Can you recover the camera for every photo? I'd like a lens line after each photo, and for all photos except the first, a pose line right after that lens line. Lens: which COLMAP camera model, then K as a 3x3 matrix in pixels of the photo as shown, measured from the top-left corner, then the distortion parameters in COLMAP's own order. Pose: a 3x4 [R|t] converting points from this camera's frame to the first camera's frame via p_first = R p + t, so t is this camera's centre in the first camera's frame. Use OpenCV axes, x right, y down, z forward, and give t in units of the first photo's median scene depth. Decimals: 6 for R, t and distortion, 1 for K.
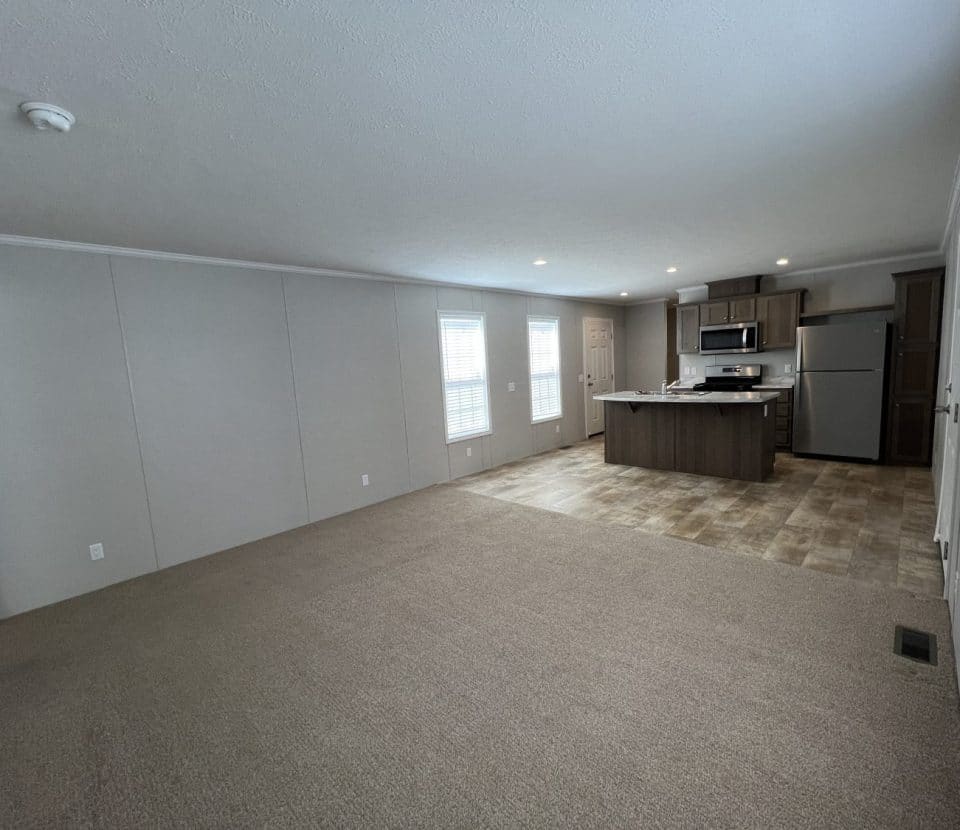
lens RADIAL K [[444.0, 0, 480.8], [0, 444.0, 417.5], [0, 0, 1]] dist [0.000895, 0.000540]
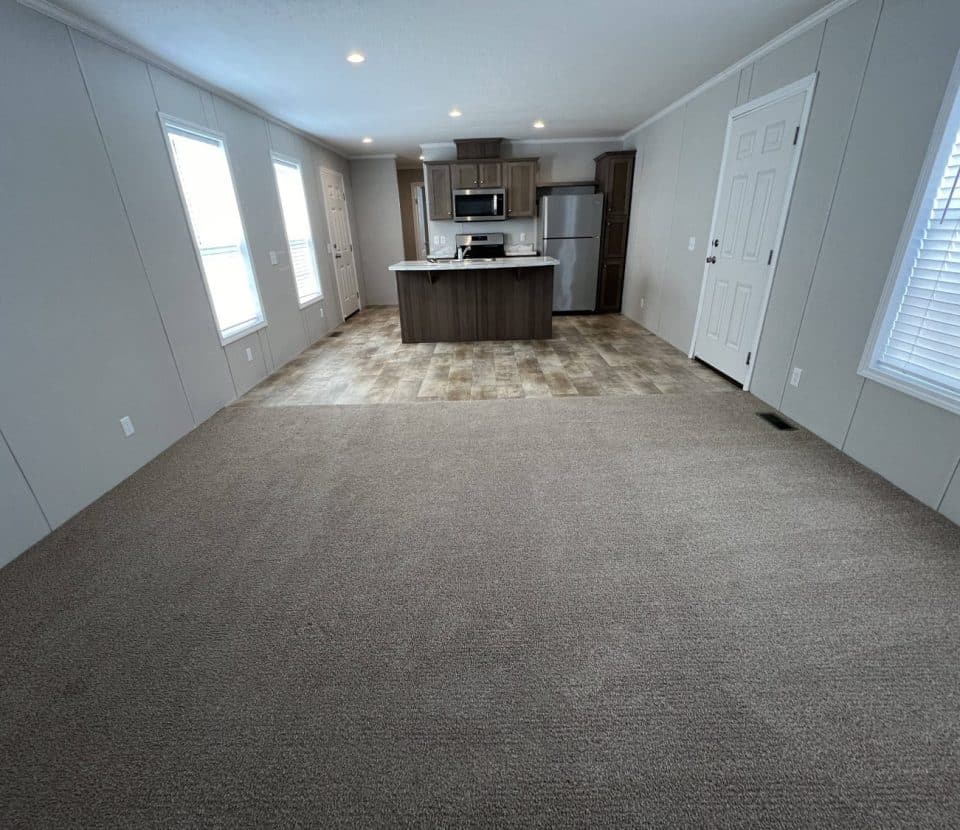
lens RADIAL K [[444.0, 0, 480.8], [0, 444.0, 417.5], [0, 0, 1]] dist [0.000895, 0.000540]
pose [[0.719753, -0.246887, 0.648847, -0.264589], [0.076852, 0.957219, 0.278972, 0.005694], [-0.689963, -0.150926, 0.707935, 0.250258]]
